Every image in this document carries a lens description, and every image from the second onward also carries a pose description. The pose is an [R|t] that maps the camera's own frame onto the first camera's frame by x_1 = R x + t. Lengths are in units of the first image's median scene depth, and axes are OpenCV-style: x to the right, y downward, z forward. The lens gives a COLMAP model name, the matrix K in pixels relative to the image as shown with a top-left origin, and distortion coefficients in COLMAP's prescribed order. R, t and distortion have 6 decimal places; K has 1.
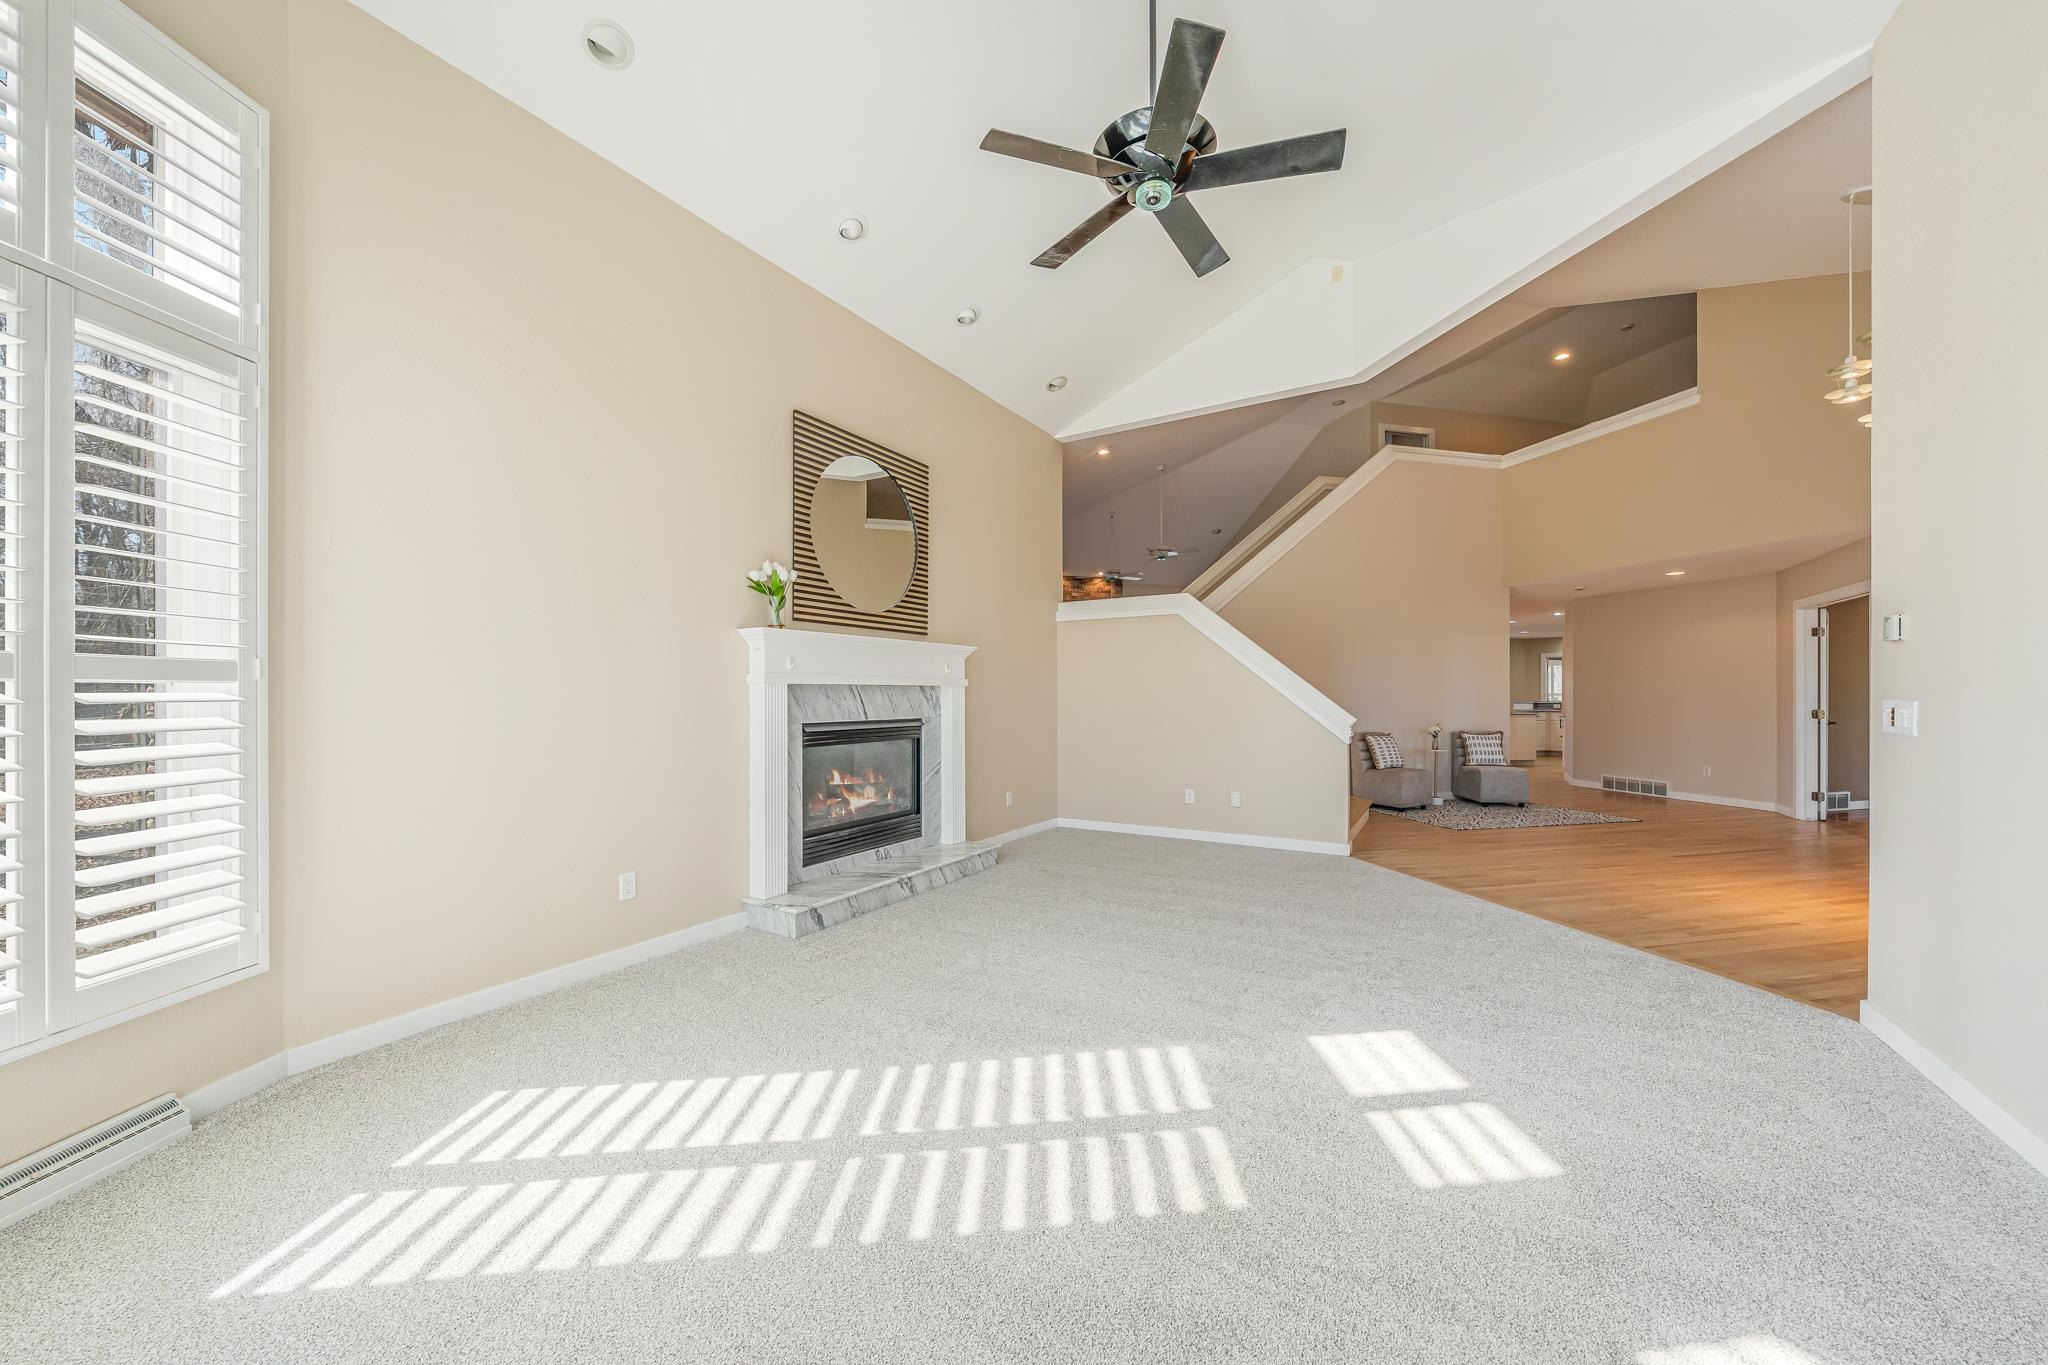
lens RADIAL K [[763.8, 0, 1009.0], [0, 763.8, 687.1], [0, 0, 1]] dist [-0.001687, -0.000331]
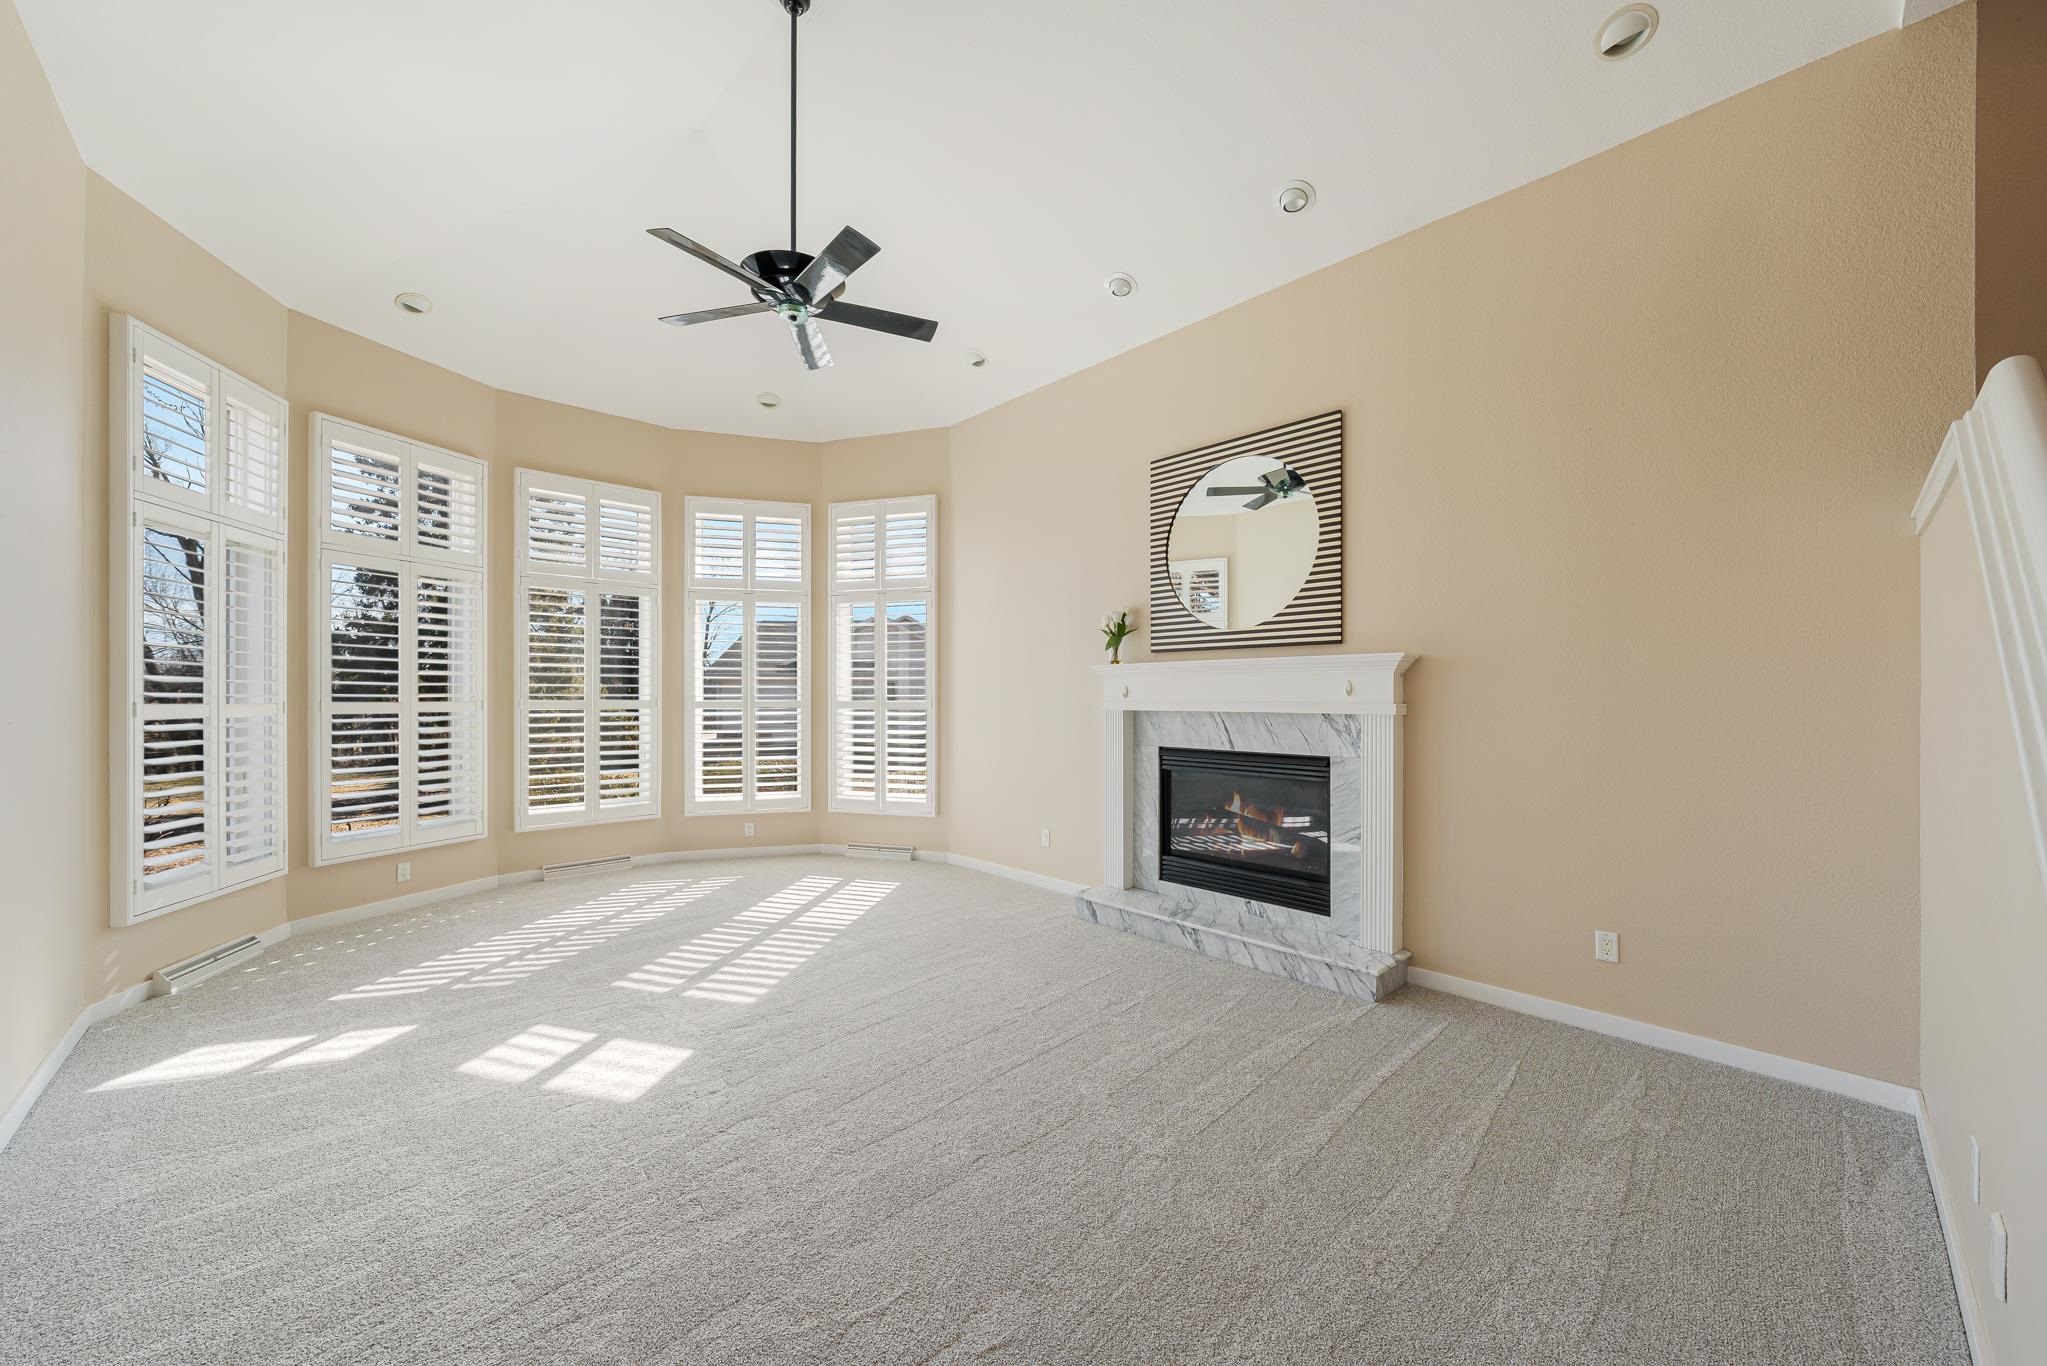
lens RADIAL K [[763.4, 0, 1015.7], [0, 763.4, 693.3], [0, 0, 1]] dist [-0.001687, -0.000331]
pose [[-0.287047, 0.000685, -0.957916, 1.450552], [0.012422, 0.999918, -0.003008, -0.049299], [0.957836, -0.012762, -0.287032, 1.959473]]
